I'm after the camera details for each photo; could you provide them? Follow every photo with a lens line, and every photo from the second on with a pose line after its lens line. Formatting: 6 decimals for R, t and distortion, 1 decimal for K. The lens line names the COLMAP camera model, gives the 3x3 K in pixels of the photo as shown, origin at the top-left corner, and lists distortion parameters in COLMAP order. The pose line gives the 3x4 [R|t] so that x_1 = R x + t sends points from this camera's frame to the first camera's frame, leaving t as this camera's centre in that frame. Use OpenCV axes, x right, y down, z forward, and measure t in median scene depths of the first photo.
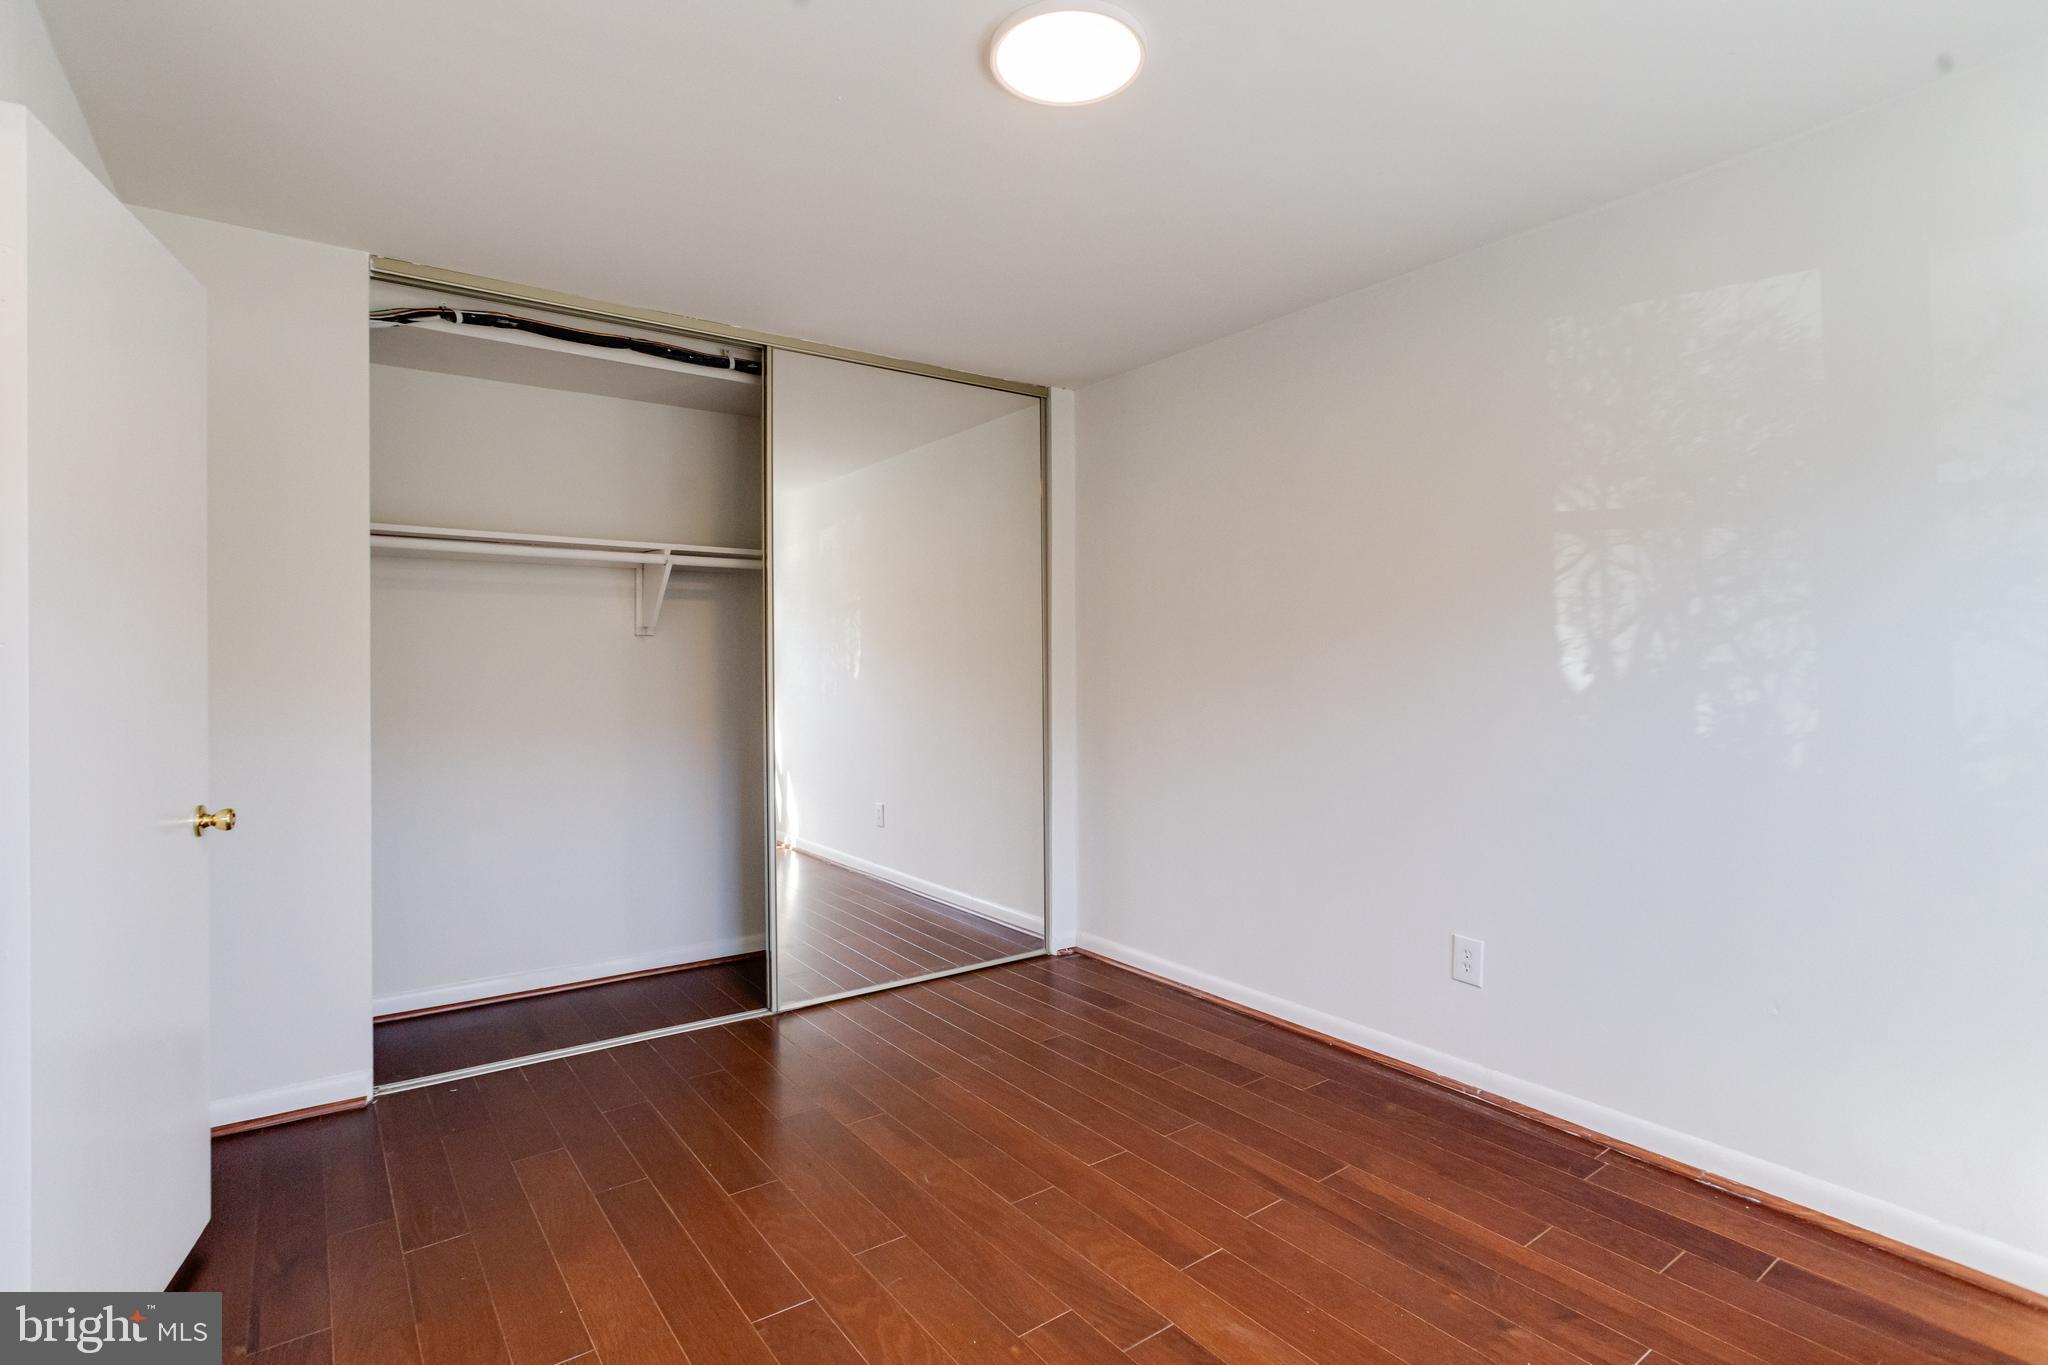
lens RADIAL K [[994.7, 0, 1006.5], [0, 994.7, 669.0], [0, 0, 1]] dist [-0.046163, 0.027215]
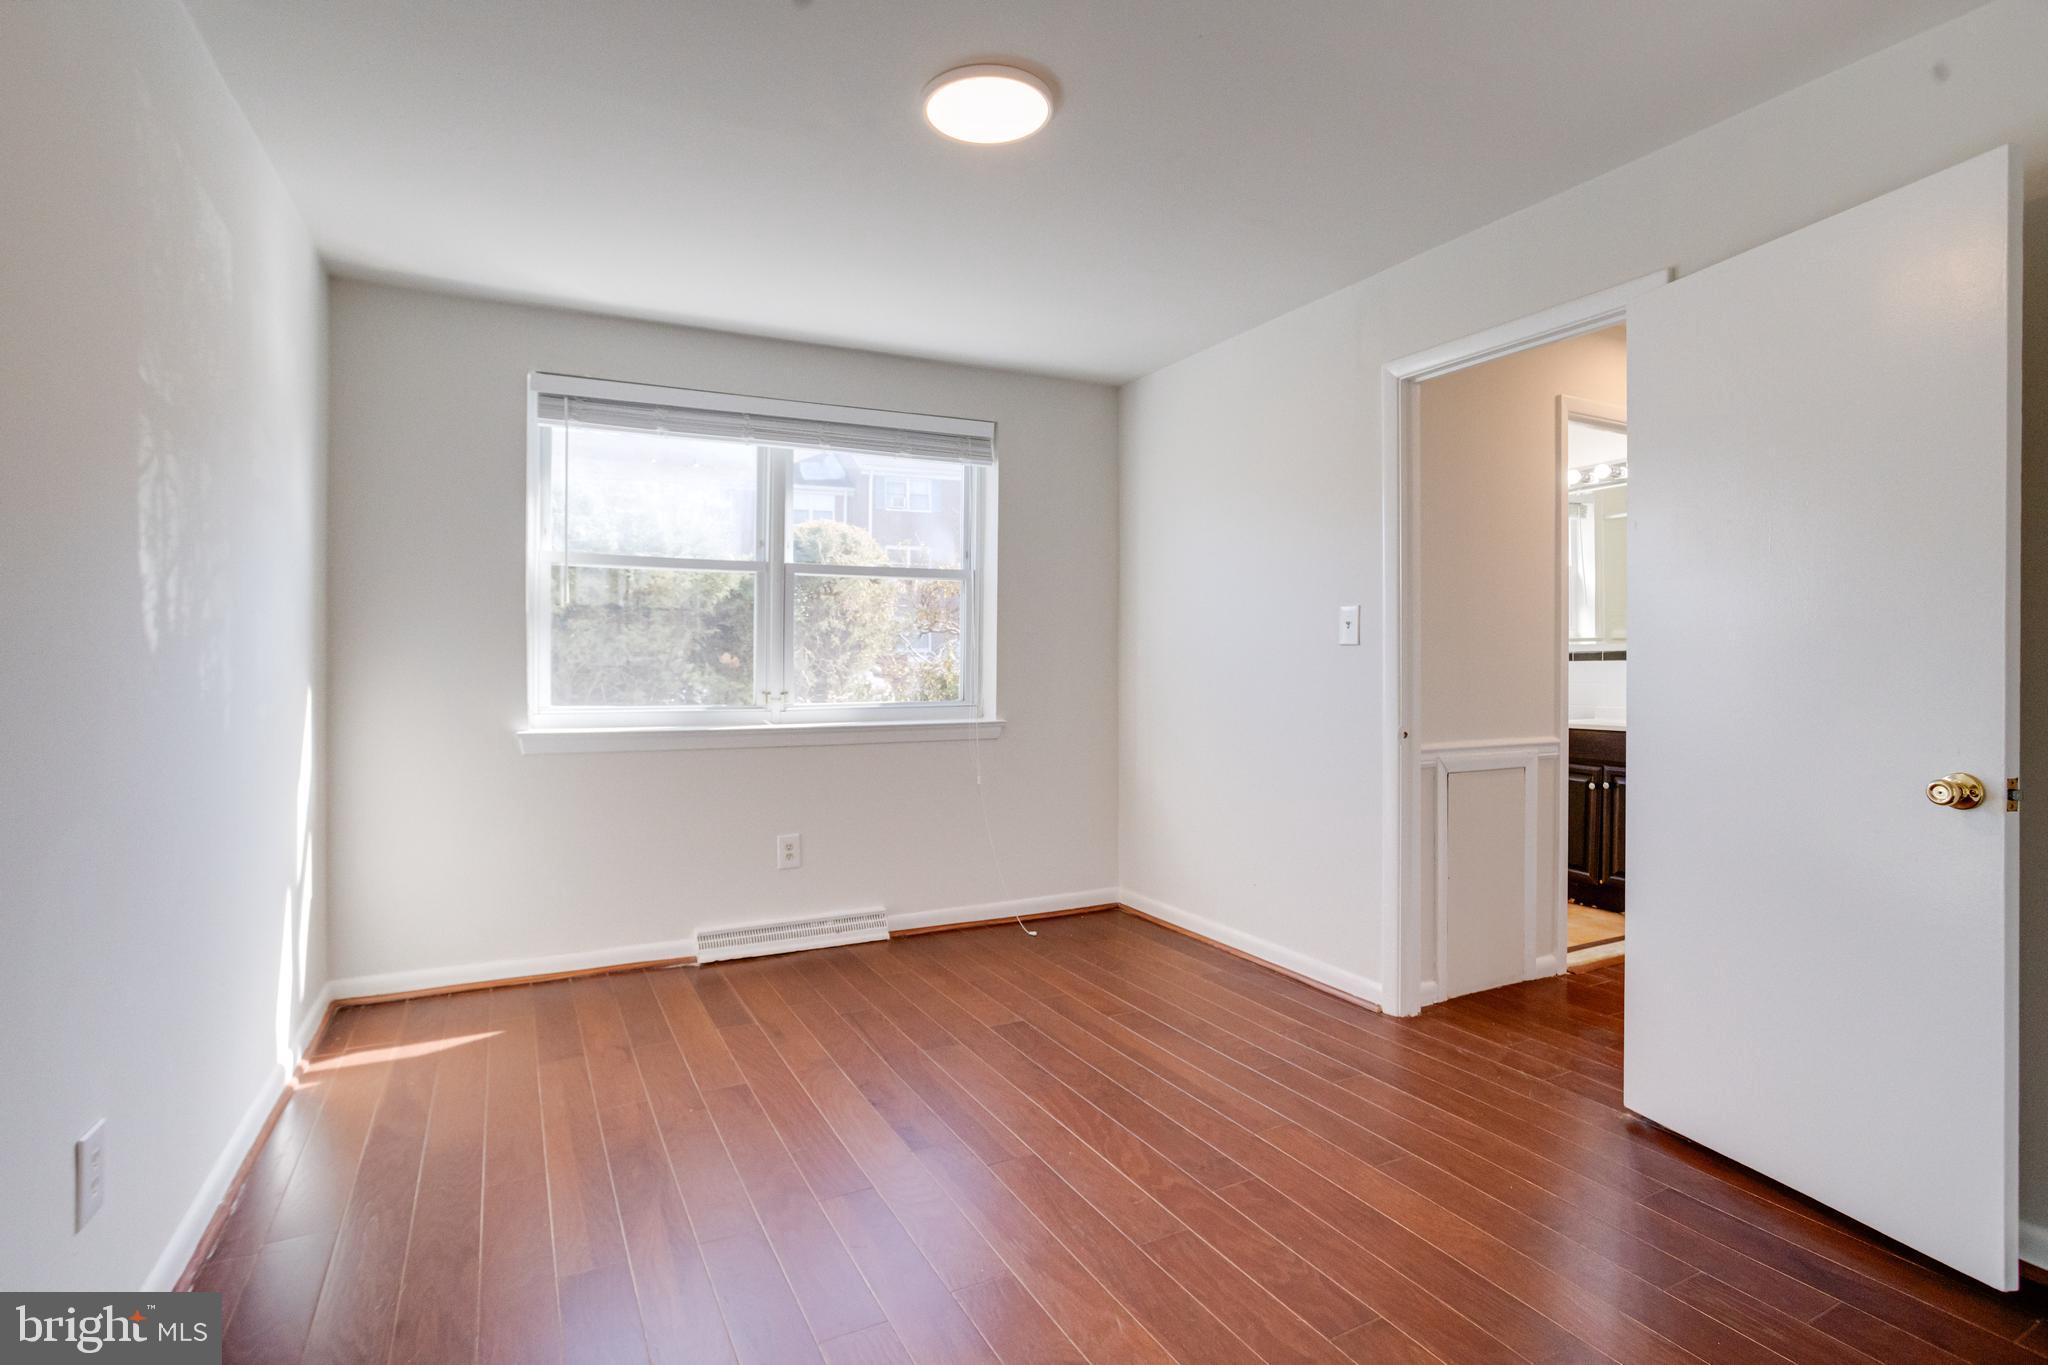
lens RADIAL K [[988.1, 0, 1004.9], [0, 988.1, 672.6], [0, 0, 1]] dist [-0.045580, 0.025340]
pose [[-0.988091, 0.002547, 0.153849, -0.094468], [0.004727, 0.999894, 0.013806, 0.027122], [-0.153798, 0.014369, -0.987998, 1.475294]]
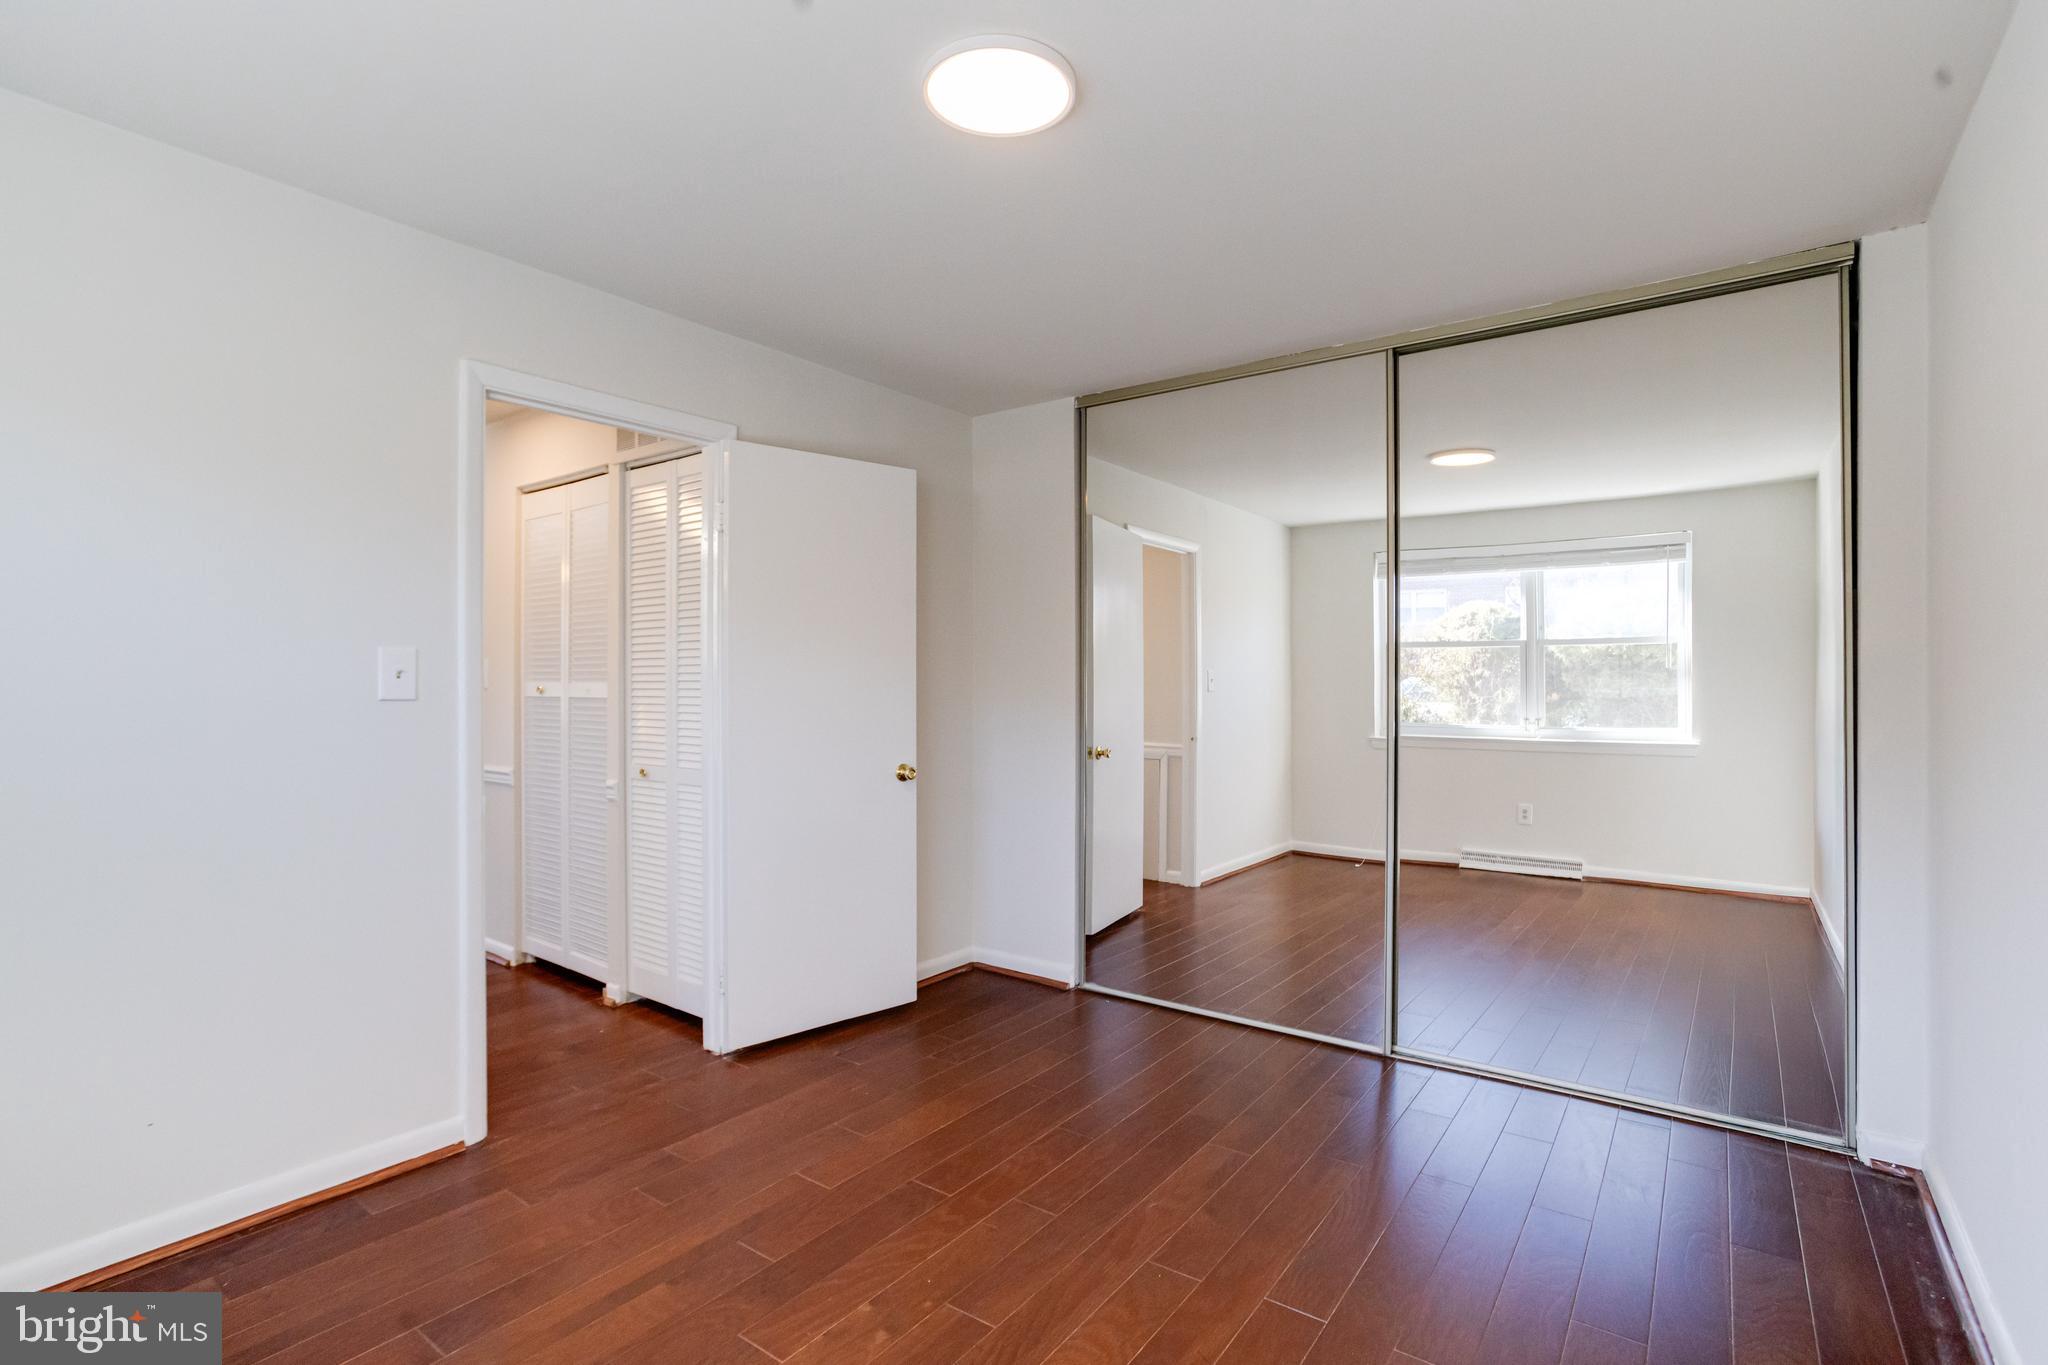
lens RADIAL K [[980.1, 0, 1005.9], [0, 980.1, 683.5], [0, 0, 1]] dist [-0.048633, 0.025294]
pose [[0.297604, 0.007578, -0.954659, 0.696721], [-0.005859, 0.999964, 0.006111, -0.013698], [0.954671, 0.003774, 0.297638, 0.485441]]
